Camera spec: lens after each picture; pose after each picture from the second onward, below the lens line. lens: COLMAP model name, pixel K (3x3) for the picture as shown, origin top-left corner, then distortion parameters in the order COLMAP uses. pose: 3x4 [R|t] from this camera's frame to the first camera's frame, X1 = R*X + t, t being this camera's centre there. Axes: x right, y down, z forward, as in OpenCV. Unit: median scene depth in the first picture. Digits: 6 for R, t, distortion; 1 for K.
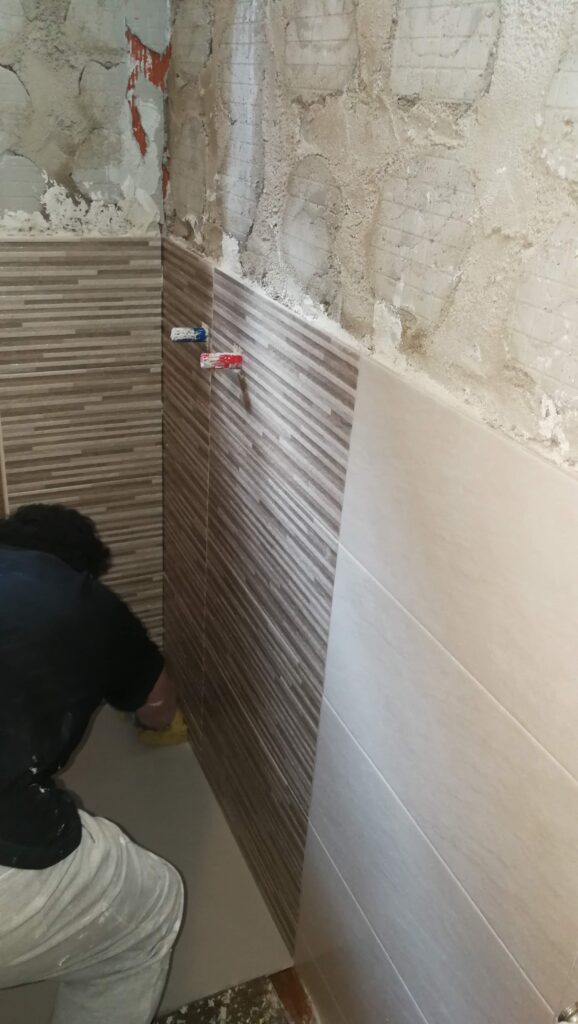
lens RADIAL K [[835.3, 0, 289.0], [0, 835.3, 512.0], [0, 0, 1]] dist [0.024652, -0.043495]
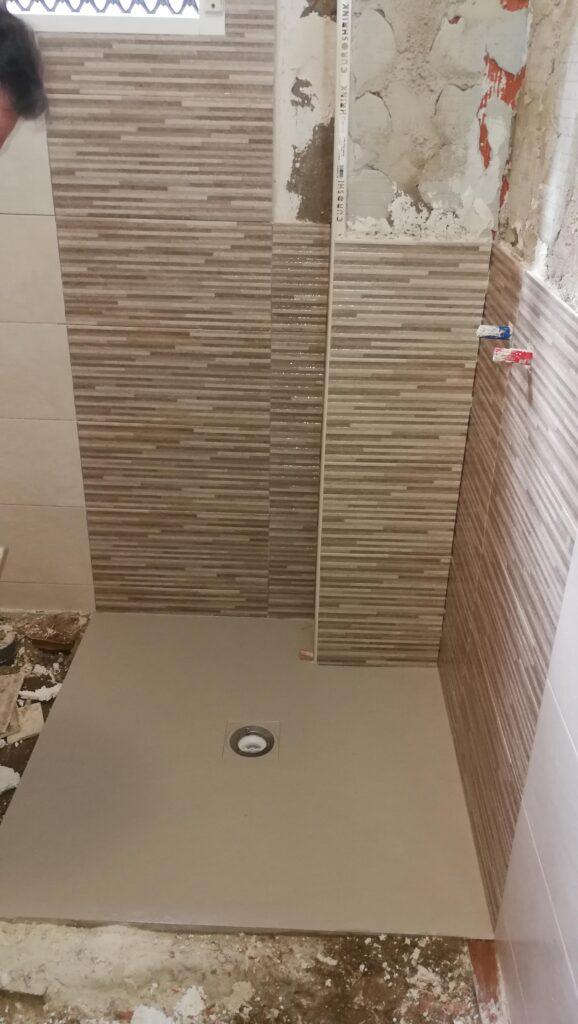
lens RADIAL K [[835.3, 0, 289.0], [0, 835.3, 512.0], [0, 0, 1]] dist [0.024652, -0.043495]
pose [[0.896399, 0.156952, -0.414529, 0.131909], [-0.164473, 0.986222, 0.017746, 0.042743], [0.411603, 0.052271, 0.909863, -0.081978]]
